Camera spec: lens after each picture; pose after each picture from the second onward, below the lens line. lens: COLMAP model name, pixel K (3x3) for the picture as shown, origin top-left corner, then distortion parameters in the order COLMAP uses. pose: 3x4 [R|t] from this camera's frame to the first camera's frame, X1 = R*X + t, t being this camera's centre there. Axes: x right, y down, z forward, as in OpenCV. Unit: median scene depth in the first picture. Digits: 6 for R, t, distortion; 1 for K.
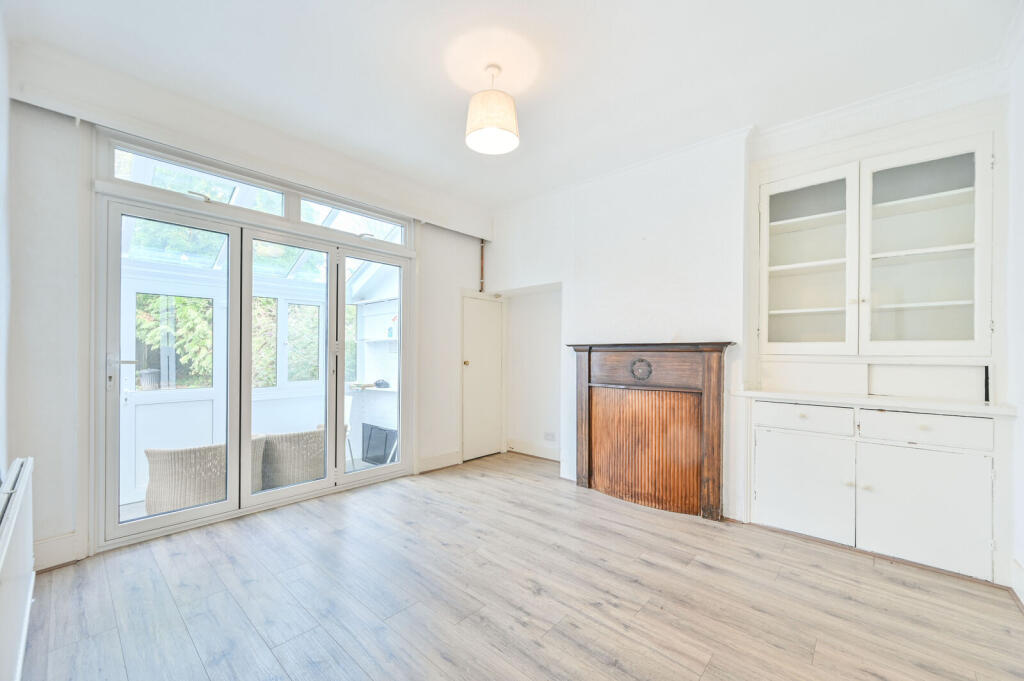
lens RADIAL K [[410.8, 0, 511.0], [0, 410.8, 345.6], [0, 0, 1]] dist [-0.000888, -0.000062]
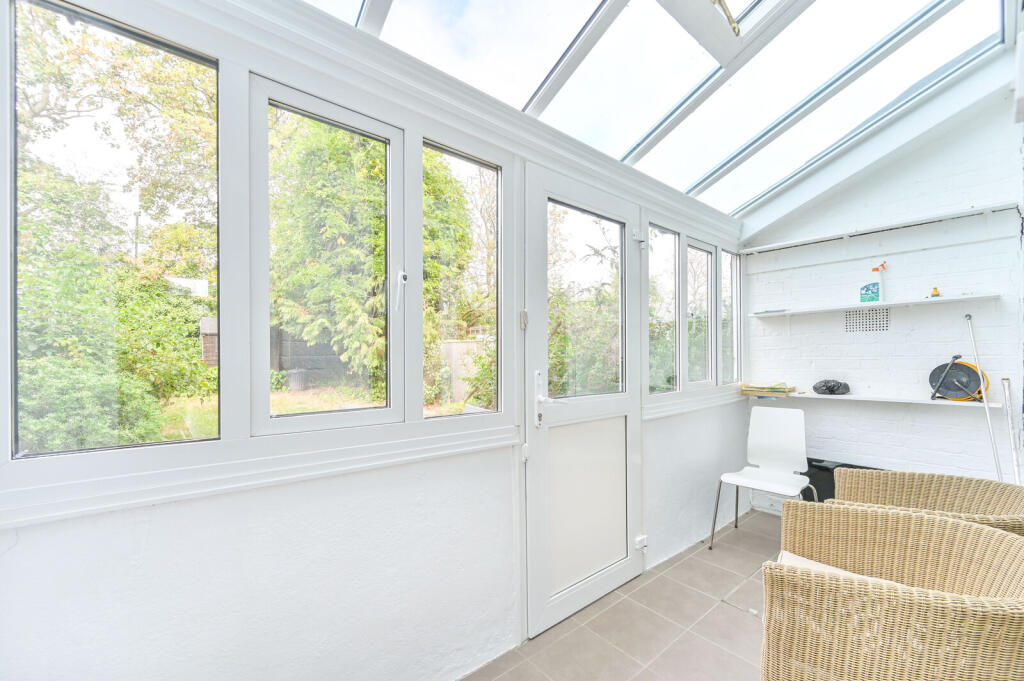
lens RADIAL K [[410.8, 0, 512.5], [0, 410.8, 349.8], [0, 0, 1]] dist [-0.000888, -0.000062]
pose [[0.989530, -0.004349, -0.144262, -0.312085], [0.004543, 0.999989, 0.001015, 0.018564], [0.144256, -0.001660, 0.989539, 0.182250]]
